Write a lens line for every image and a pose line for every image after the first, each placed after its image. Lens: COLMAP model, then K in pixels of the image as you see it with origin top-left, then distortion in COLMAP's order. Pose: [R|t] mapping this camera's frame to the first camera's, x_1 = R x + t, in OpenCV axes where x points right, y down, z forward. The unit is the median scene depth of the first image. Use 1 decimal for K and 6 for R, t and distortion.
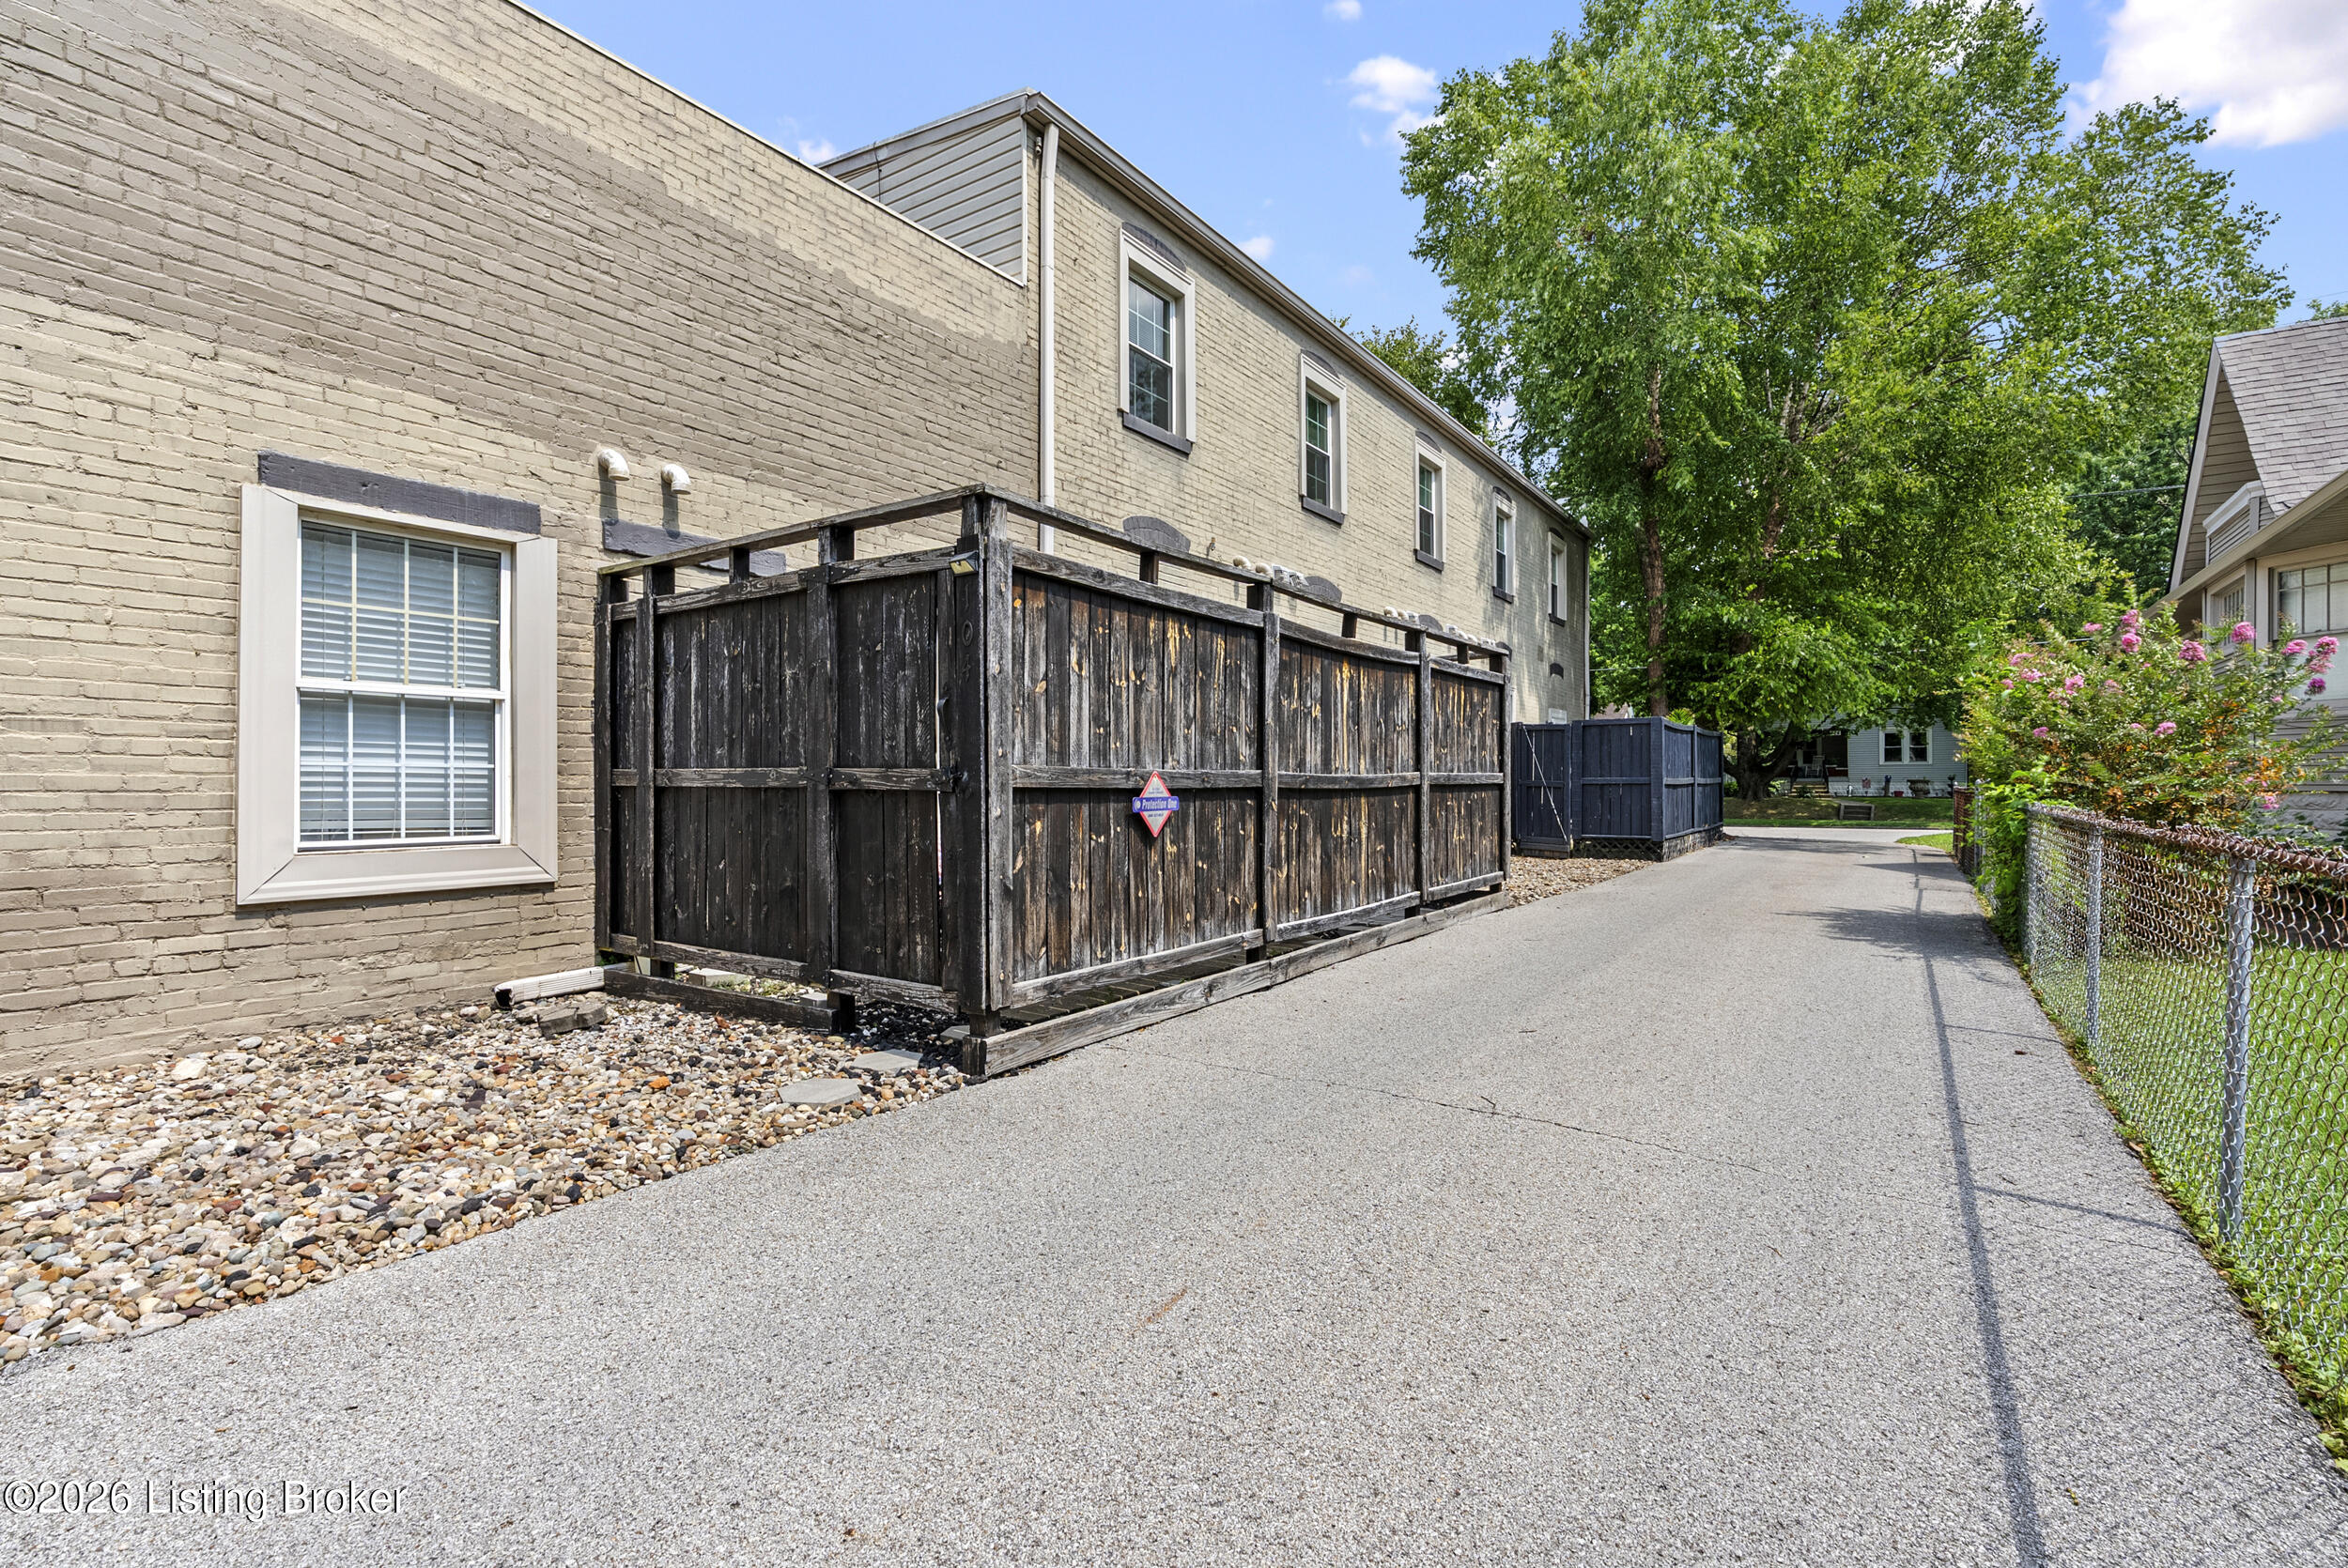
lens RADIAL K [[1087.0, 0, 1174.7], [0, 1087.0, 777.0], [0, 0, 1]] dist [-0.006931, 0.003164]
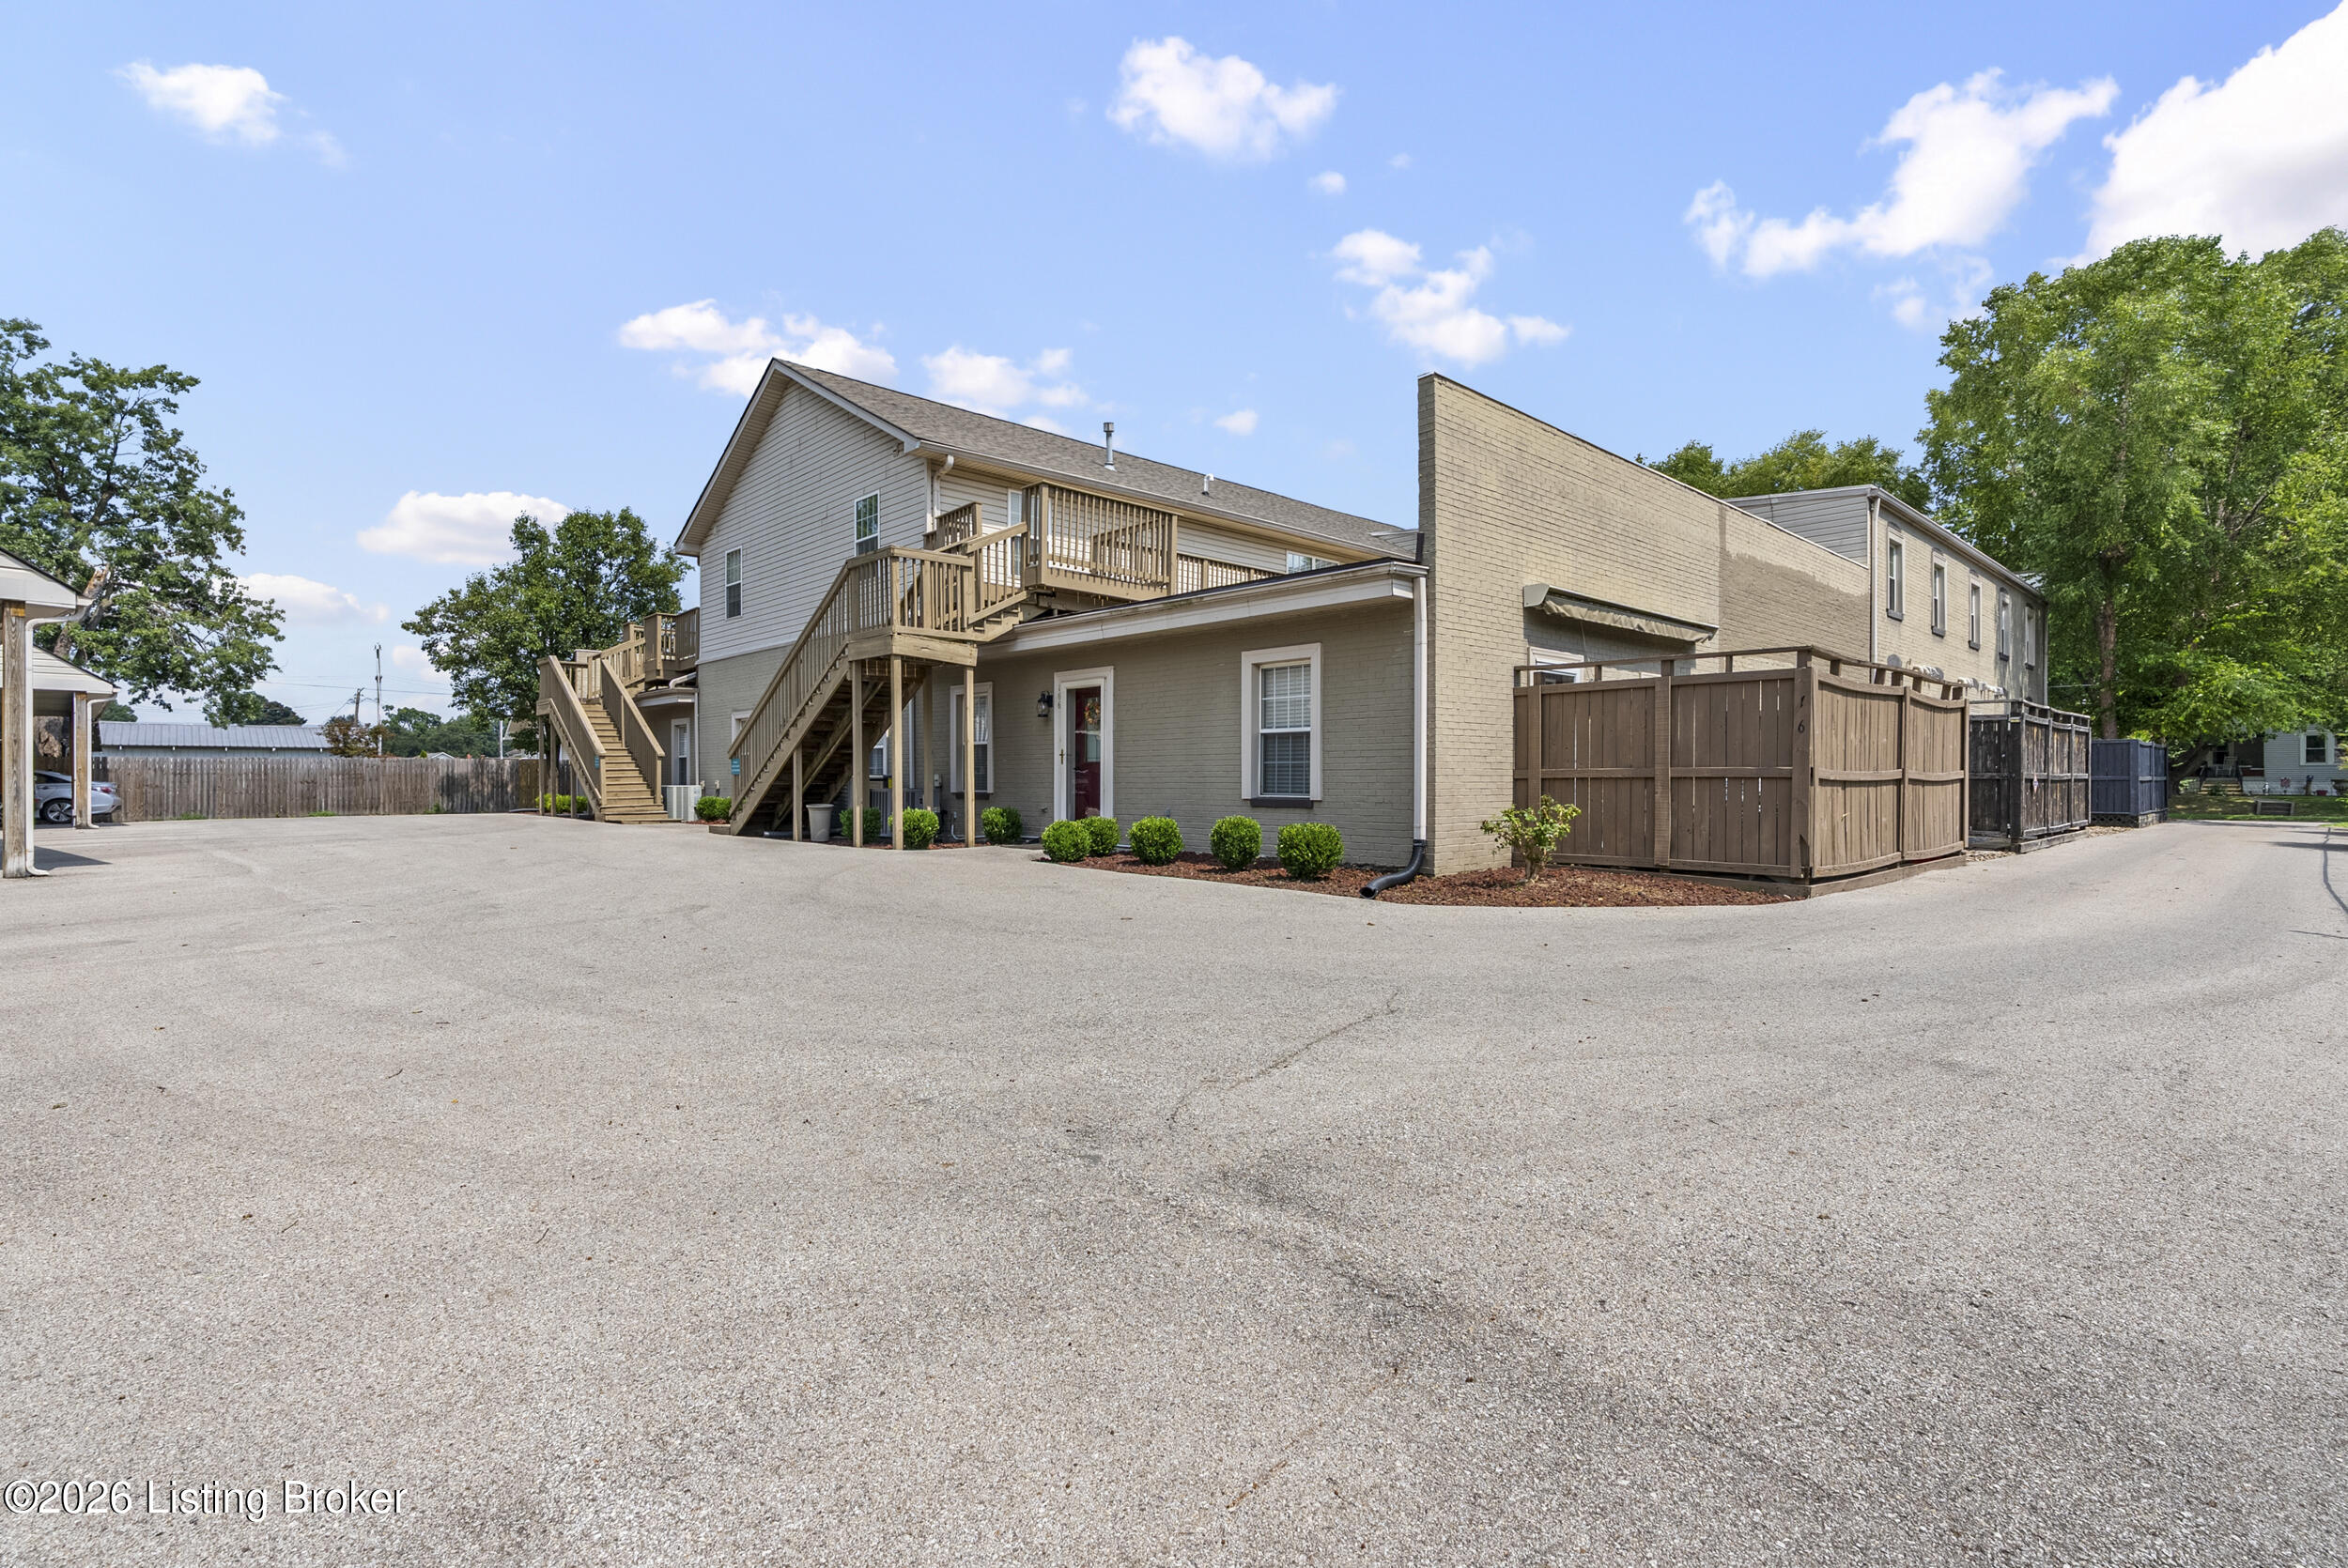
lens RADIAL K [[1087.0, 0, 1170.8], [0, 1087.0, 792.4], [0, 0, 1]] dist [-0.006931, 0.003164]
pose [[0.974089, -0.004603, -0.226118, -0.324799], [0.006277, 0.999958, 0.006685, 0.002826], [0.226078, -0.007932, 0.974077, -0.490959]]
